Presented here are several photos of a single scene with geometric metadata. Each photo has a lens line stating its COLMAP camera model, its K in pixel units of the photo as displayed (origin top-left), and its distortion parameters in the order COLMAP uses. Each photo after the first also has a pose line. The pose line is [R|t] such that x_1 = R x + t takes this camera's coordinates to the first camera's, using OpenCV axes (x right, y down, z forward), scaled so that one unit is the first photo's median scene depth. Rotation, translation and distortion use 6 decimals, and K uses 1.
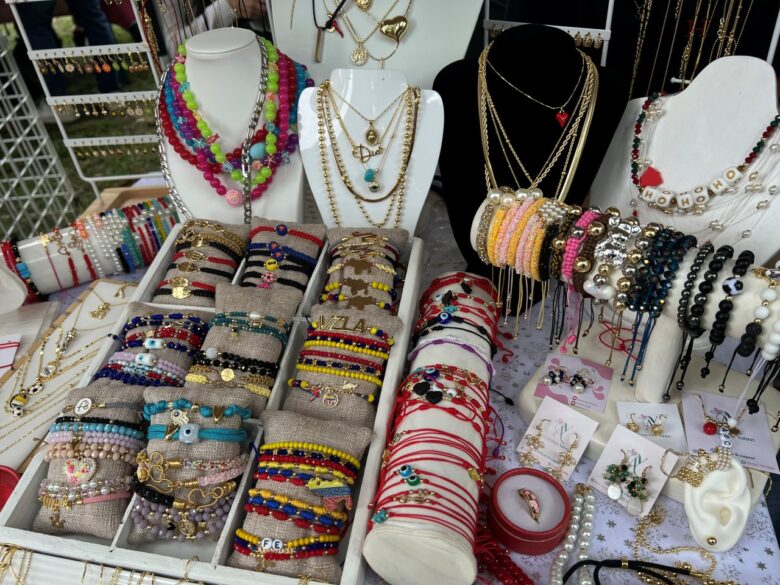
lens RADIAL K [[601.3, 0, 390.0], [0, 601.3, 292.5], [0, 0, 1]] dist [0.021039, -0.006320]
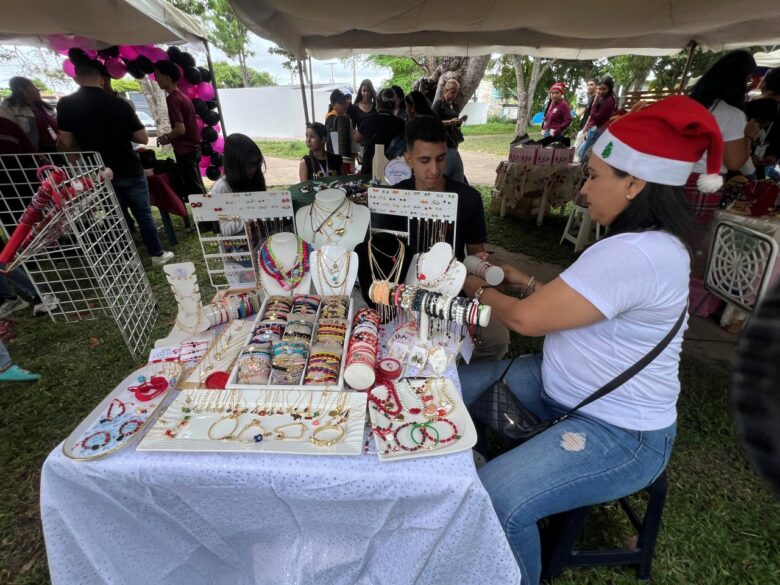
lens RADIAL K [[364.4, 0, 389.5], [0, 364.4, 294.3], [0, 0, 1]] dist [0.000452, -0.000434]
pose [[0.981448, -0.031777, 0.189076, -0.129234], [0.066189, 0.981696, -0.178583, 0.263756], [-0.179940, 0.187784, 0.965587, -0.930899]]
